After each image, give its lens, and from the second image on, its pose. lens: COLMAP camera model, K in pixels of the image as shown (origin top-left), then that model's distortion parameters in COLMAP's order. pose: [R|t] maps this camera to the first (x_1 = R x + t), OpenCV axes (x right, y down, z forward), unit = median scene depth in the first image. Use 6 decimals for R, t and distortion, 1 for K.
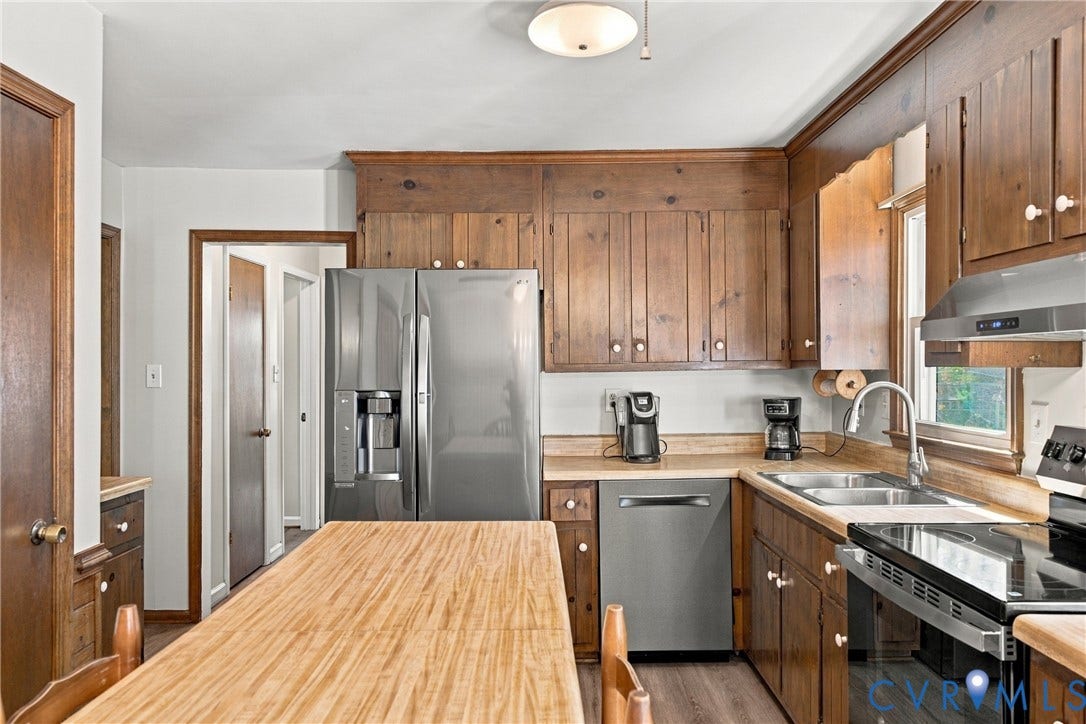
lens RADIAL K [[781.3, 0, 543.0], [0, 781.3, 362.0], [0, 0, 1]] dist [-0.001104, 0.002896]
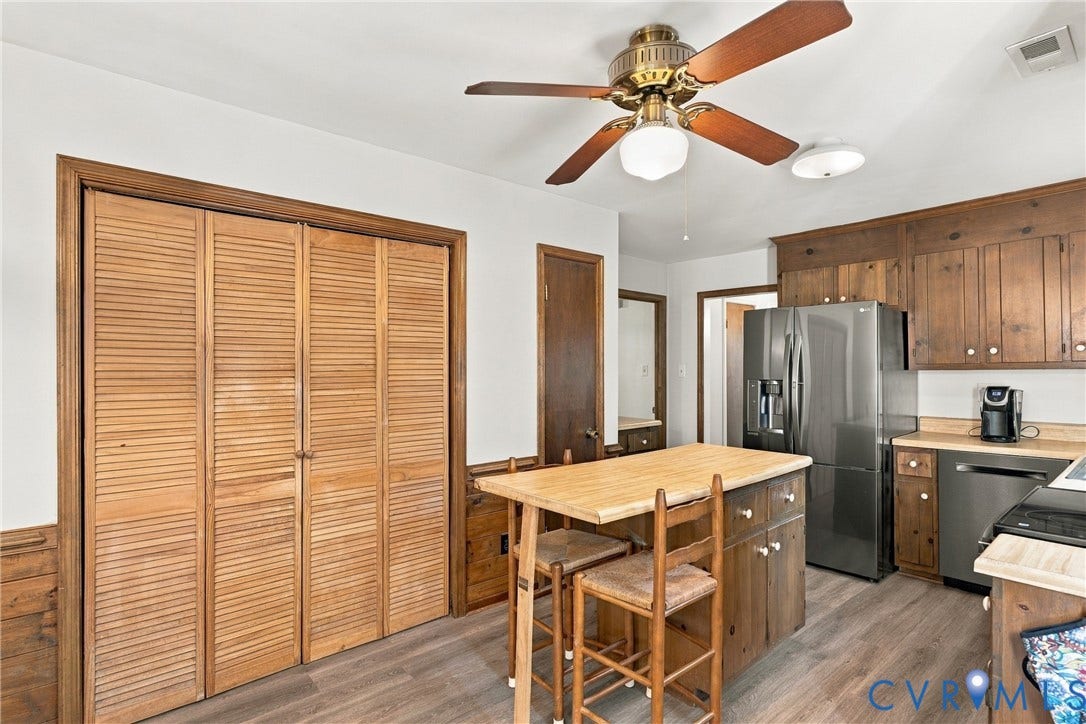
lens RADIAL K [[474.8, 0, 522.8], [0, 474.8, 364.6], [0, 0, 1]] dist [-0.010990, -0.000011]
pose [[0.651807, -0.003587, -0.758377, 0.196844], [0.004977, 0.999988, -0.000452, 0.000226], [0.758369, -0.003480, 0.651817, -0.075820]]
